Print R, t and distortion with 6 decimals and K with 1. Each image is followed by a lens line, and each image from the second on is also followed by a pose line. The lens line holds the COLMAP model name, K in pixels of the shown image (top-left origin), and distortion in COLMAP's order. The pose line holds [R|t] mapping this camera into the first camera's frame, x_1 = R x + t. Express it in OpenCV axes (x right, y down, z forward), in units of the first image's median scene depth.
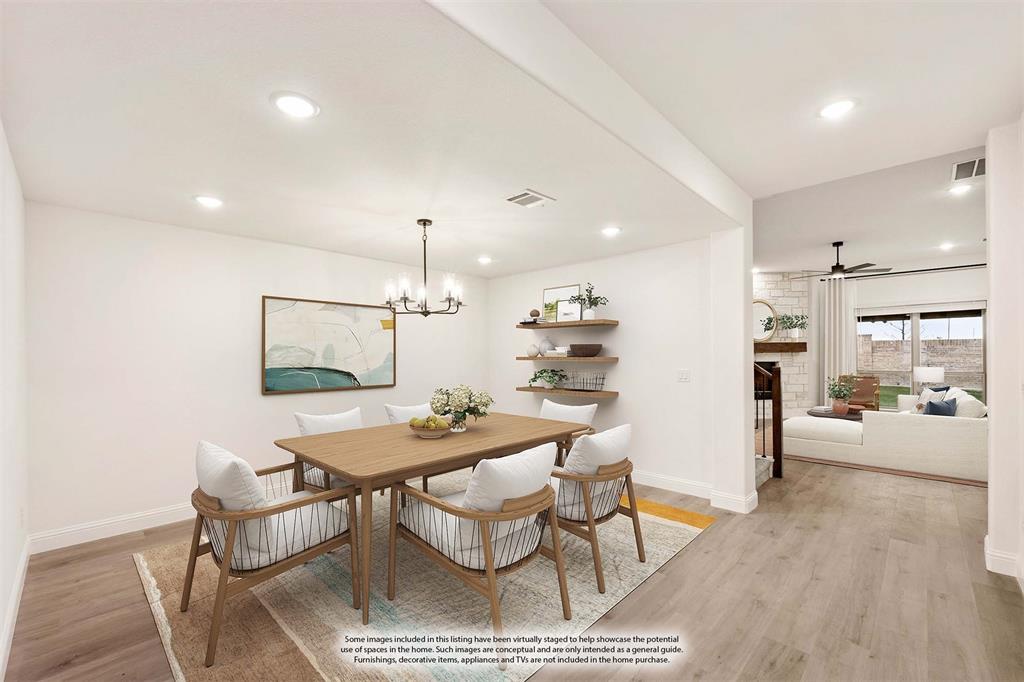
lens RADIAL K [[433.8, 0, 510.5], [0, 433.8, 338.5], [0, 0, 1]] dist [0.001318, -0.000049]
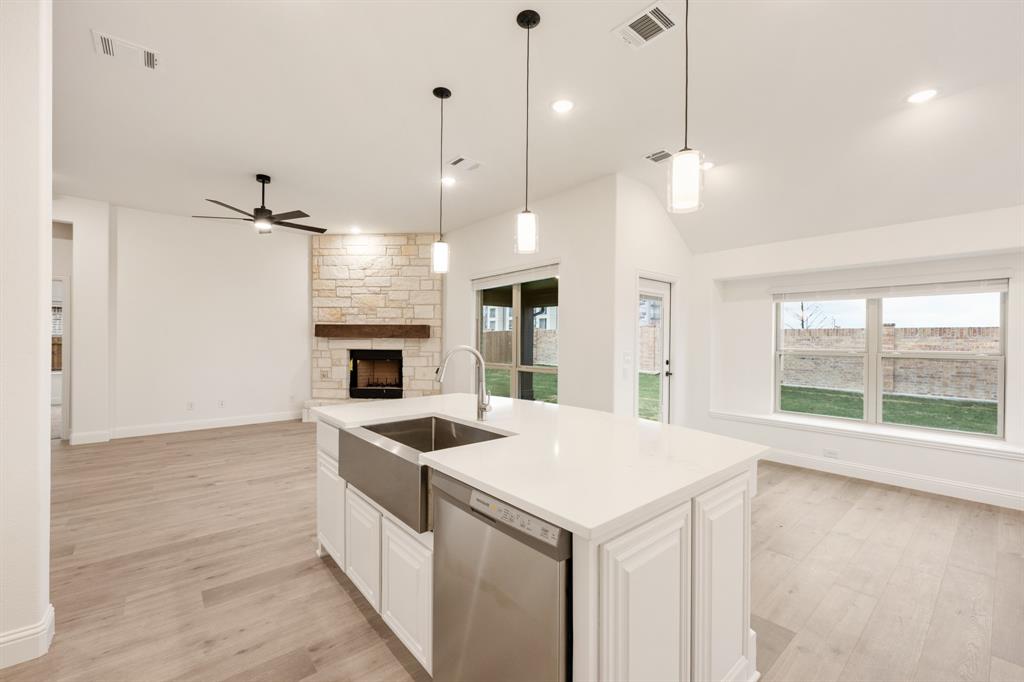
lens RADIAL K [[433.8, 0, 510.5], [0, 433.8, 338.5], [0, 0, 1]] dist [0.001318, -0.000049]
pose [[0.996150, 0.007603, -0.087337, 0.879763], [-0.005003, 0.999539, 0.029950, 0.008444], [0.087524, -0.029397, 0.995729, 0.253346]]
